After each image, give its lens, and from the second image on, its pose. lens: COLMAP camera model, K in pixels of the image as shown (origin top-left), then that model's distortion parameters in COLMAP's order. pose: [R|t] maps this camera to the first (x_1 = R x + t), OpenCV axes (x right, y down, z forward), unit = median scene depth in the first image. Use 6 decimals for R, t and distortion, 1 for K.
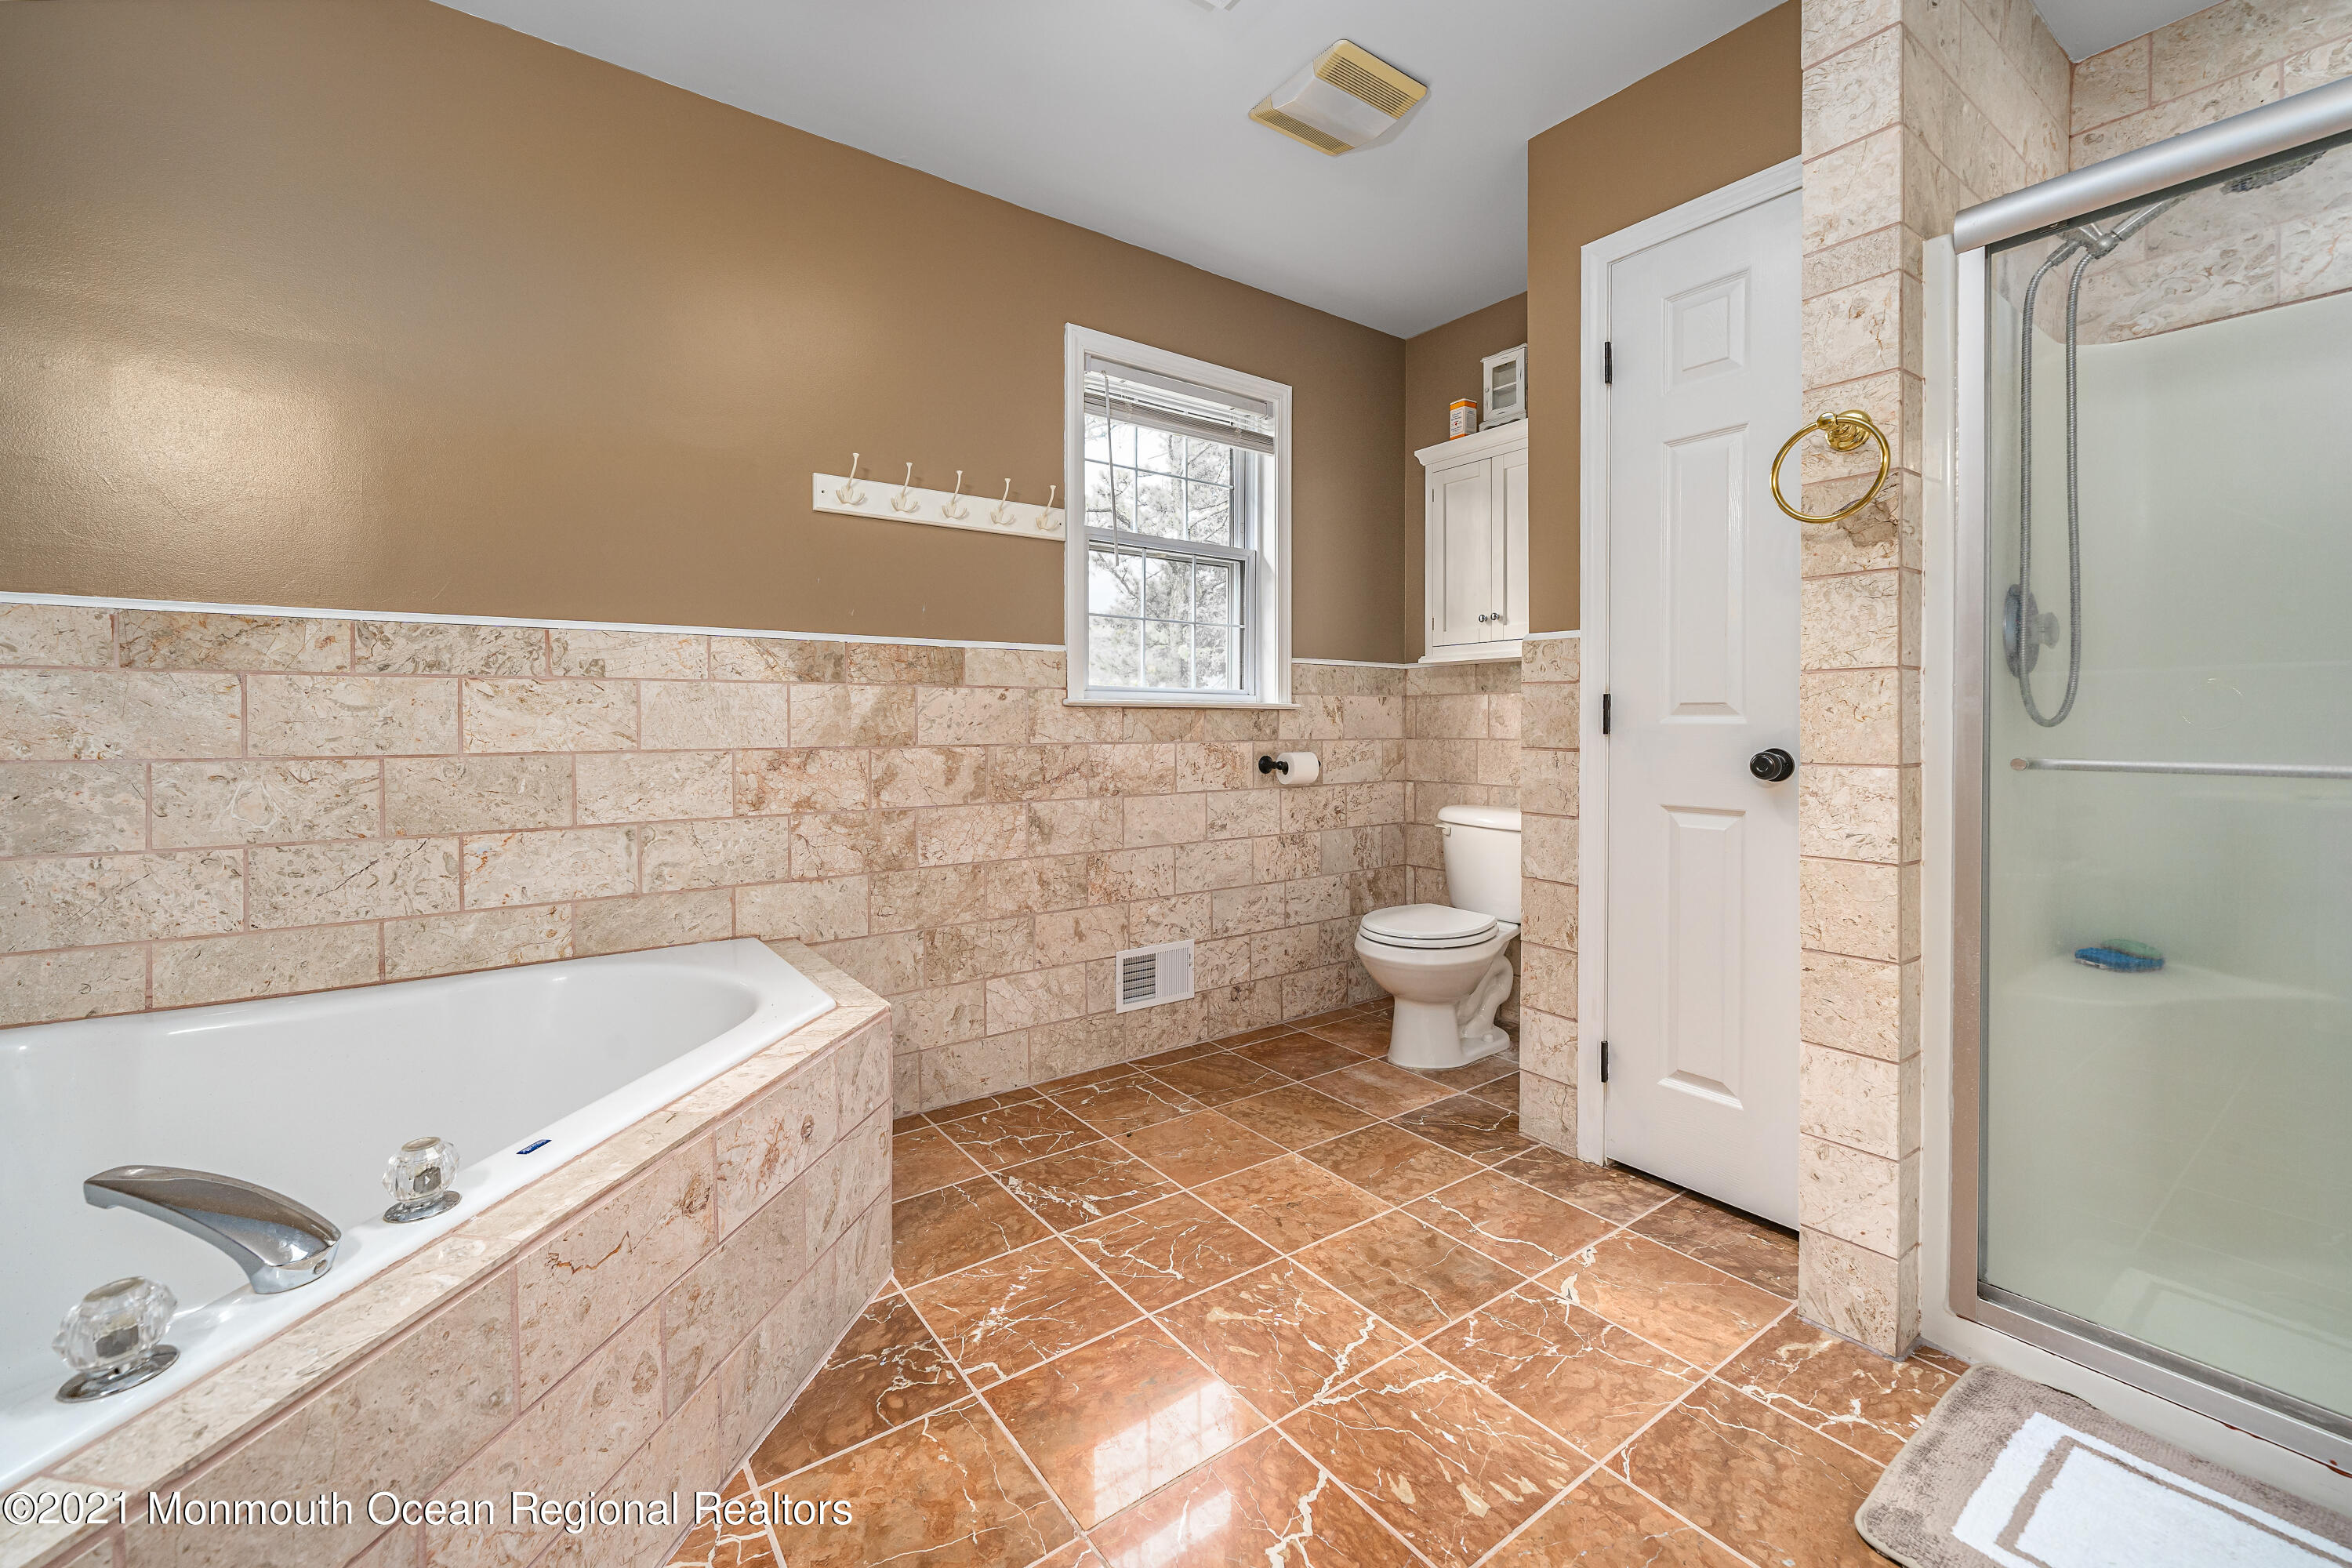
lens RADIAL K [[940.6, 0, 1107.3], [0, 940.6, 729.6], [0, 0, 1]] dist [0.000522, -0.000734]
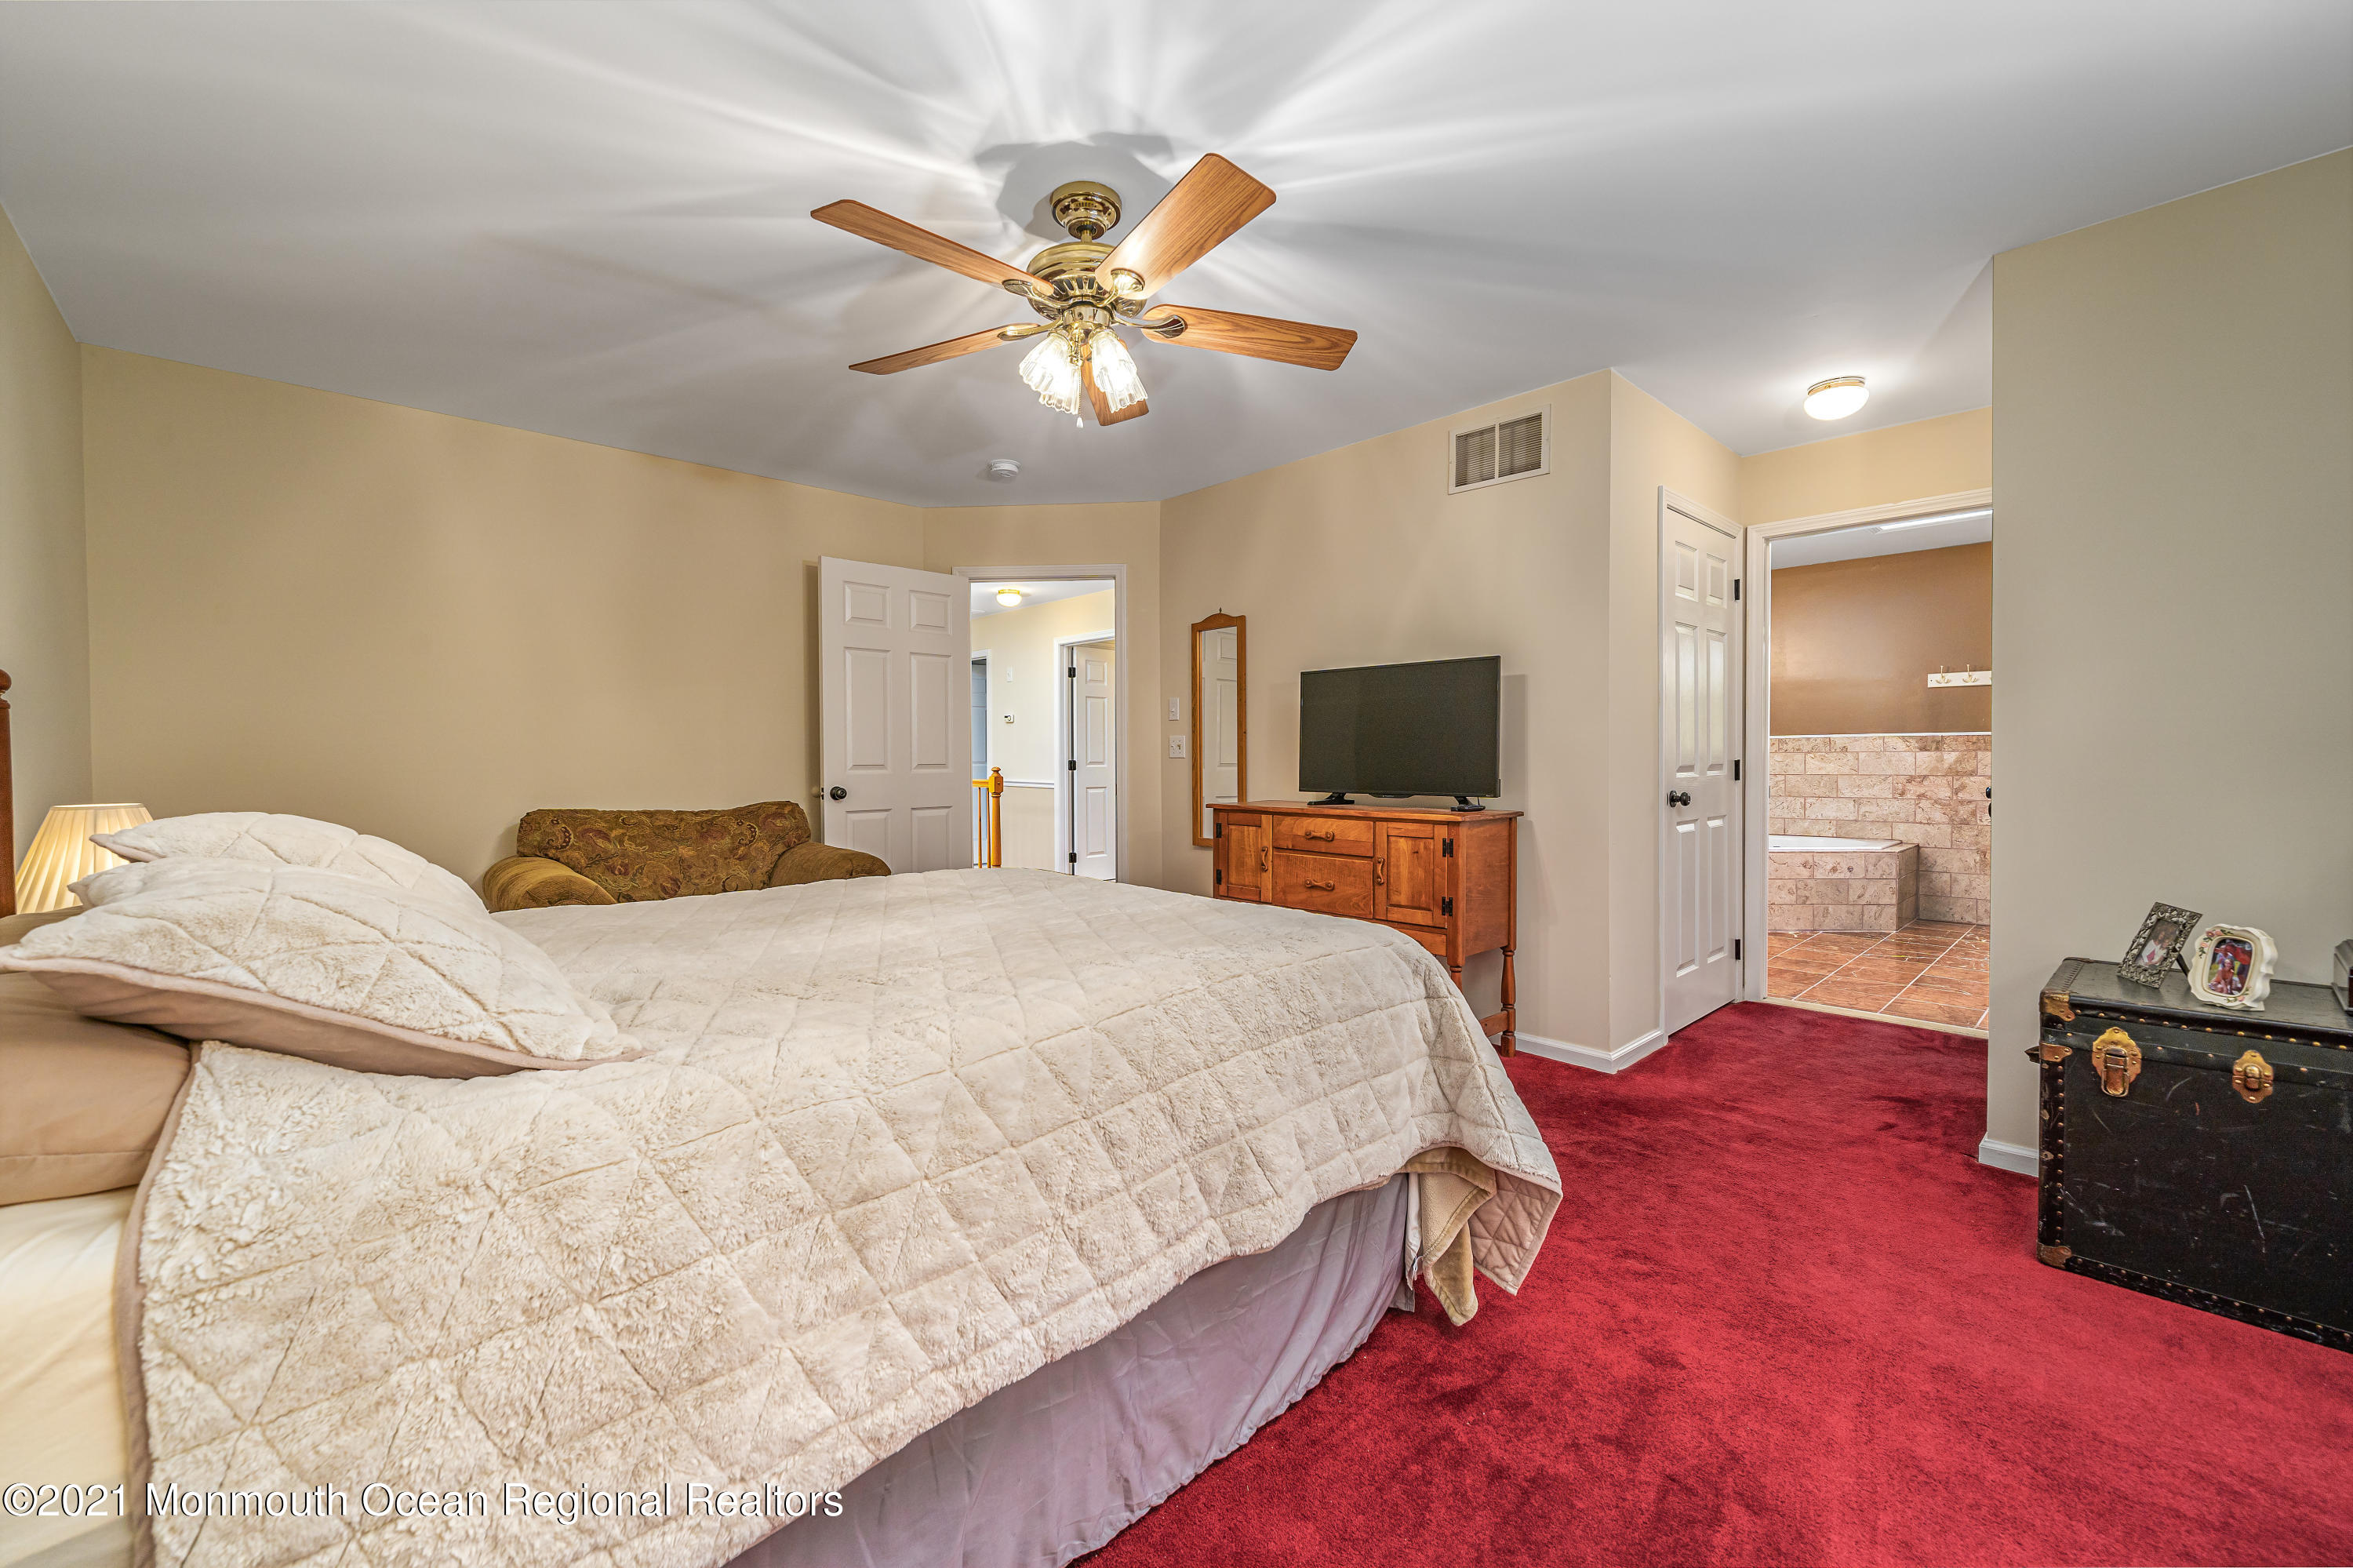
lens RADIAL K [[941.1, 0, 1224.5], [0, 941.1, 769.2], [0, 0, 1]] dist [0.000522, -0.000734]
pose [[0.189786, 0.012061, -0.981751, 2.251924], [-0.005025, 0.999923, 0.011313, -0.021359], [0.981813, 0.002786, 0.189832, -1.722001]]
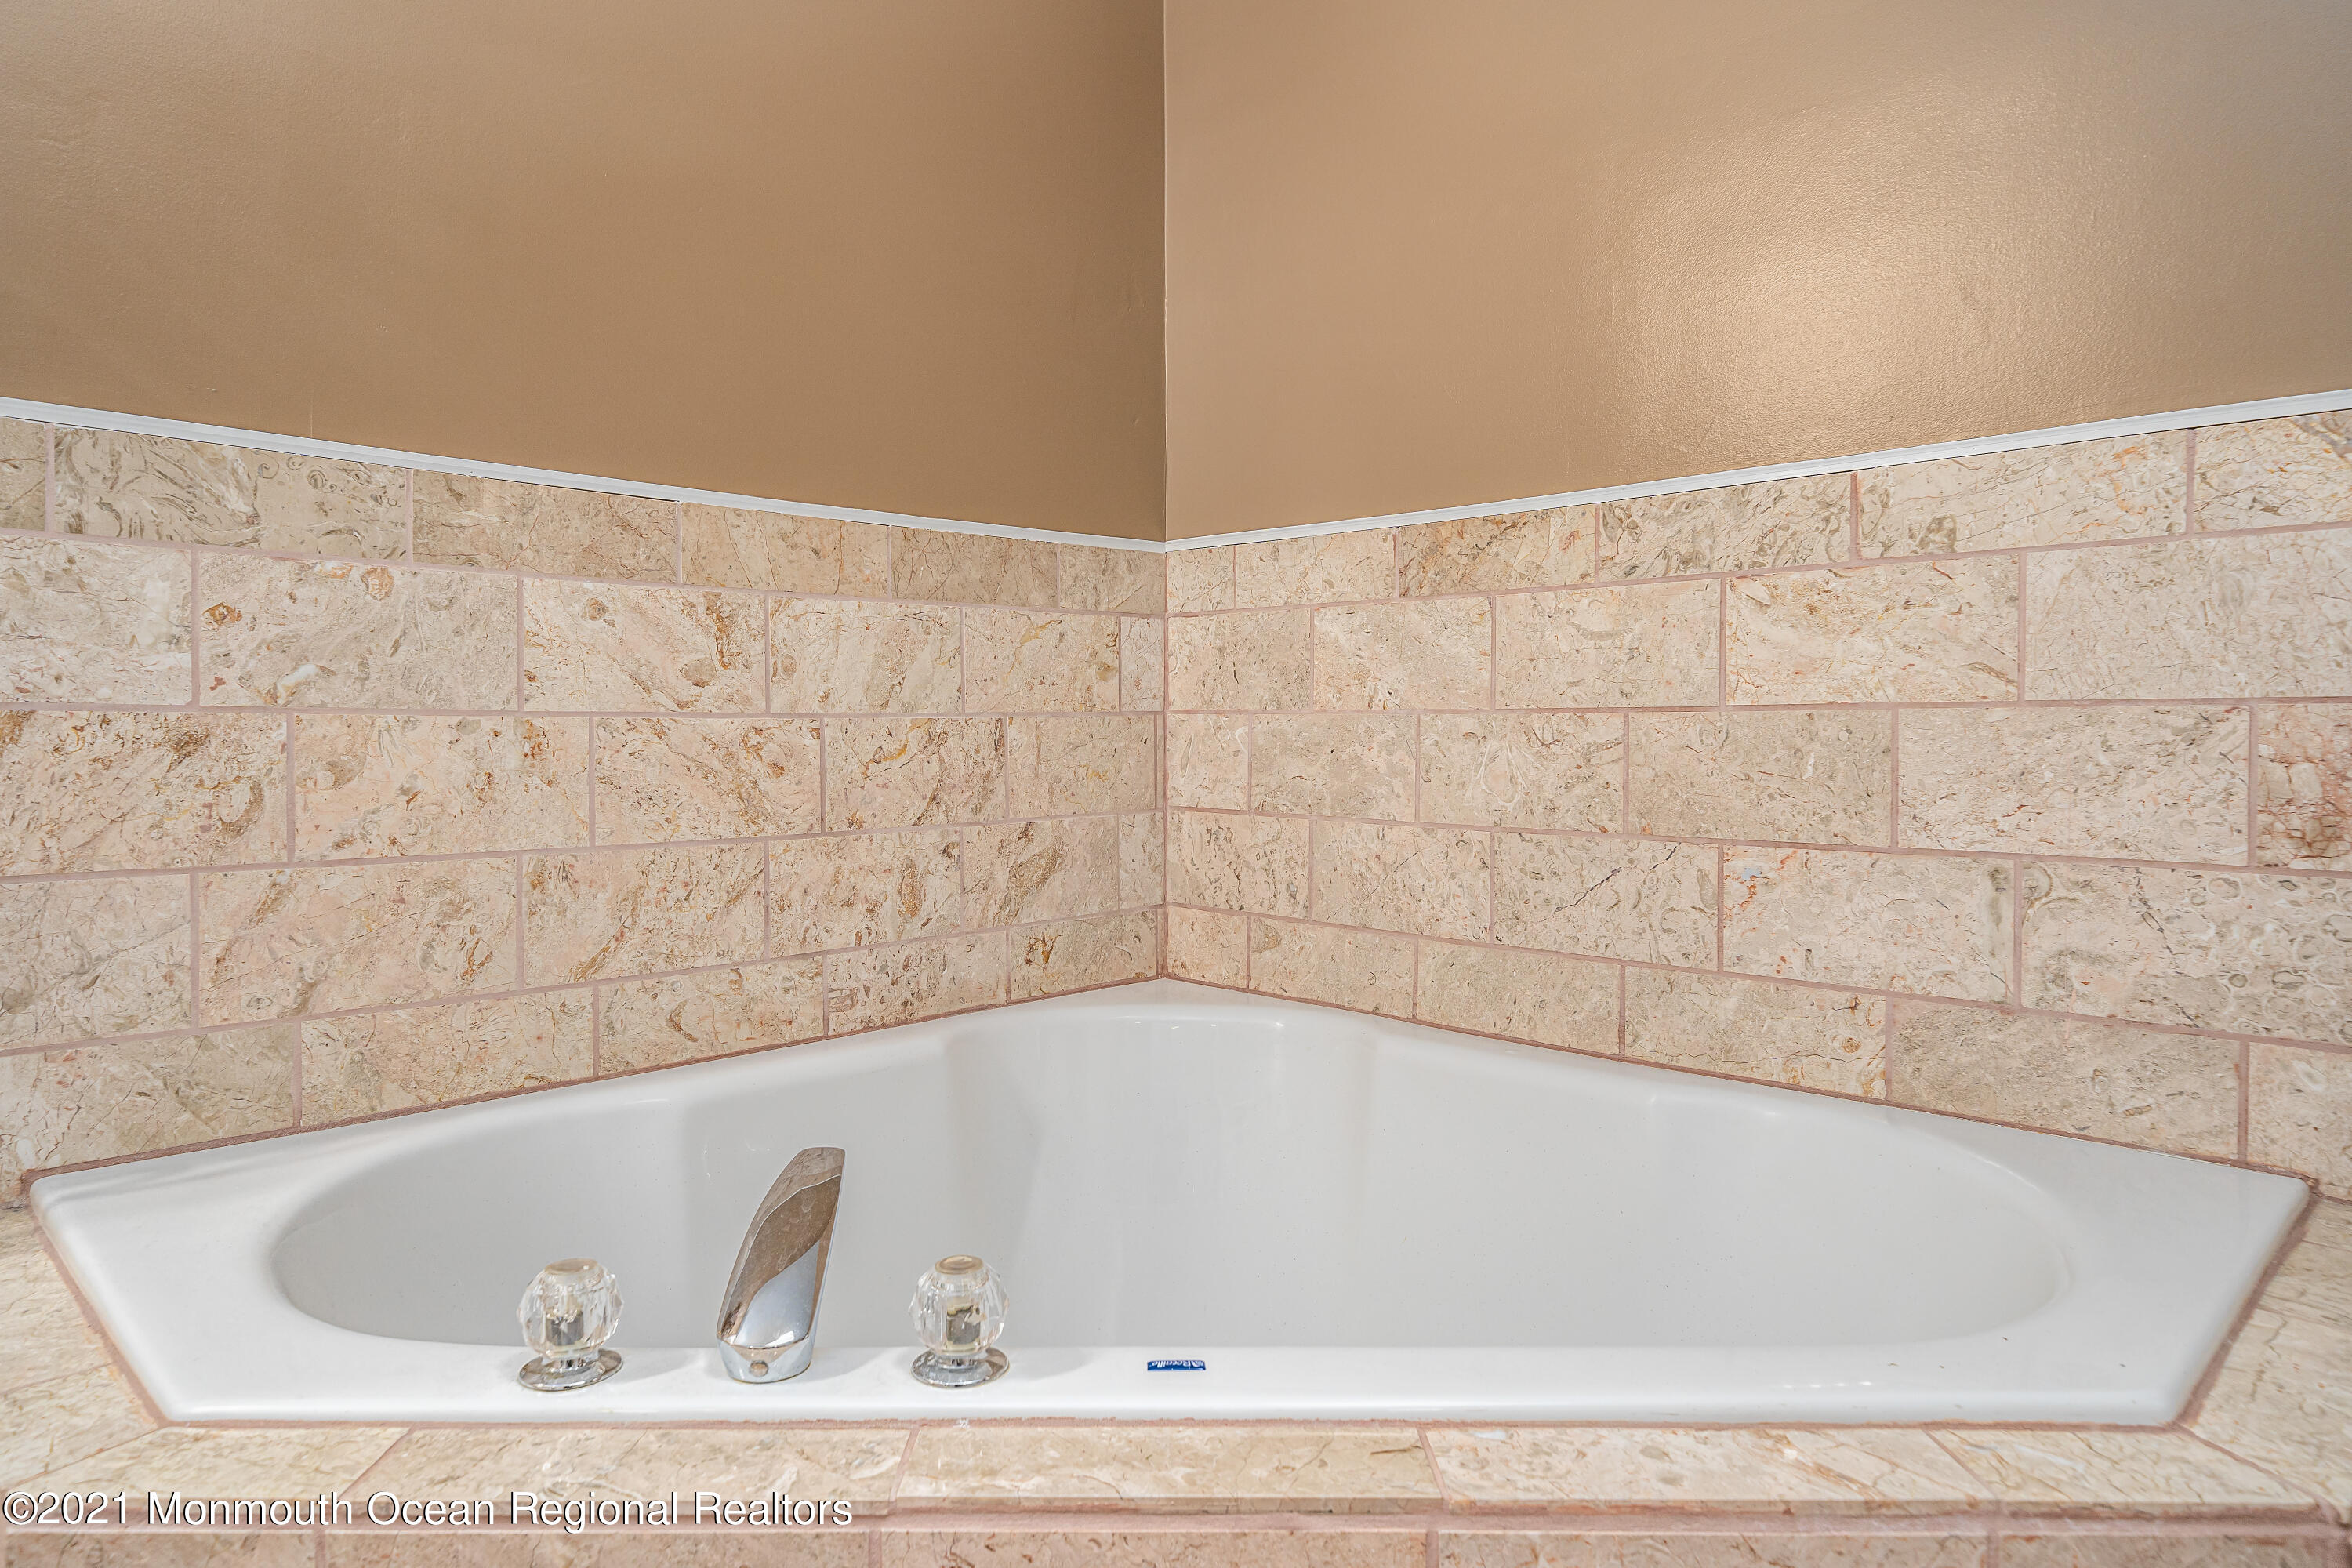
lens RADIAL K [[1424.4, 0, 1243.3], [0, 1424.4, 755.0], [0, 0, 1]] dist [0.001429, 0.000778]
pose [[0.224587, 0.019033, -0.974268, 0.111854], [-0.010813, 0.999796, 0.017039, 0.042377], [0.974394, 0.006708, 0.224747, 0.480092]]
